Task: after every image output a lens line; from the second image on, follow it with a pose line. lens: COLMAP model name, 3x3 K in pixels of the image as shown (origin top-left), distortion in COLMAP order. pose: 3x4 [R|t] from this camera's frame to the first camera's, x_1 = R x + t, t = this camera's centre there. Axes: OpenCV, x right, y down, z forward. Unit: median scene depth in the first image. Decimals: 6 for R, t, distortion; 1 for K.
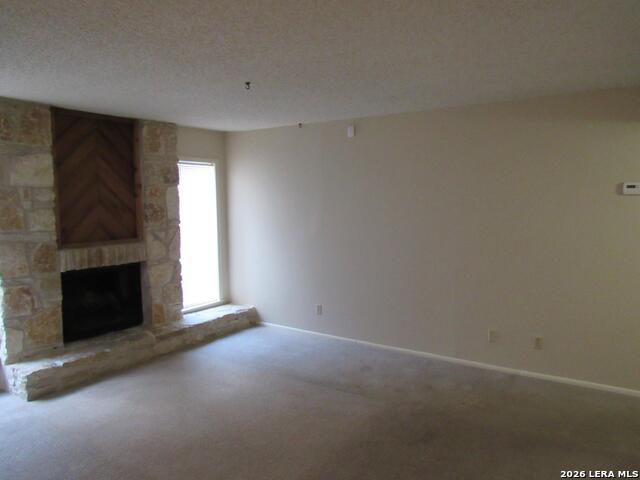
lens RADIAL K [[455.3, 0, 321.7], [0, 455.3, 240.0], [0, 0, 1]] dist [-0.041508, -0.001439]
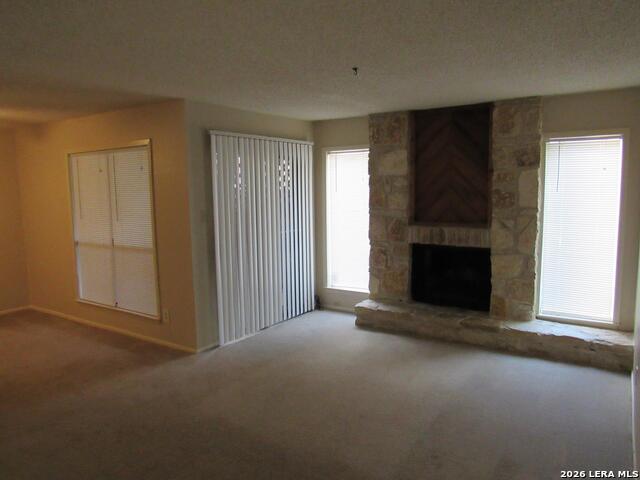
lens RADIAL K [[455.3, 0, 322.2], [0, 455.3, 238.0], [0, 0, 1]] dist [-0.041508, -0.001439]
pose [[0.000411, 0.118377, -0.992969, 0.650453], [-0.076150, 0.990089, 0.118003, -0.070707], [0.997096, 0.075566, 0.009421, 0.710698]]
